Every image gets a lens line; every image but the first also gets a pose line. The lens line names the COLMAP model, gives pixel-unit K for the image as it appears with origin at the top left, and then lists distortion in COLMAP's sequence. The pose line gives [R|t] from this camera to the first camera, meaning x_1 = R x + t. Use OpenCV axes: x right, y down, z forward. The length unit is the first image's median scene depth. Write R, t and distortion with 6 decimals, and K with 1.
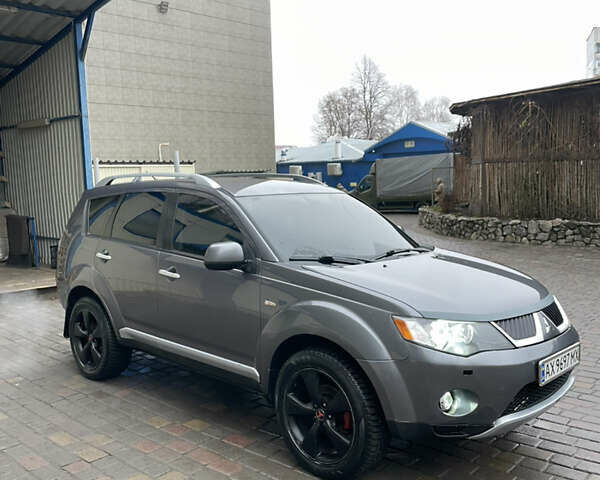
lens RADIAL K [[607.0, 0, 302.5], [0, 607.0, 245.5], [0, 0, 1]] dist [0.034012, 0.000000]
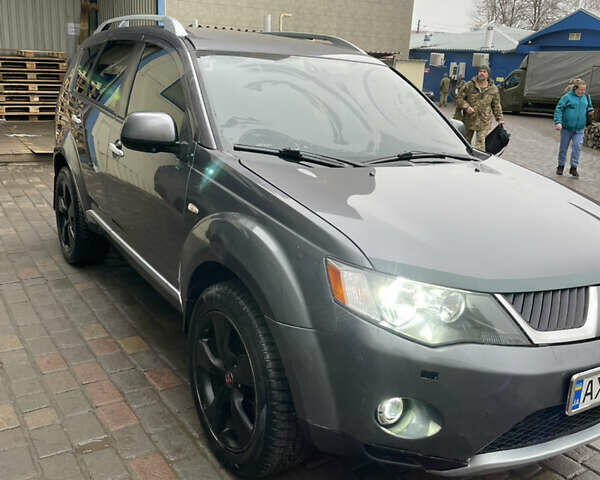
lens RADIAL K [[607.0, 0, 298.5], [0, 607.0, 236.0], [0, 0, 1]] dist [0.034012, 0.000000]
pose [[0.967000, 0.144775, -0.209645, 0.195569], [-0.108463, 0.978499, 0.175429, -0.006885], [0.230535, -0.146901, 0.961911, 0.334393]]
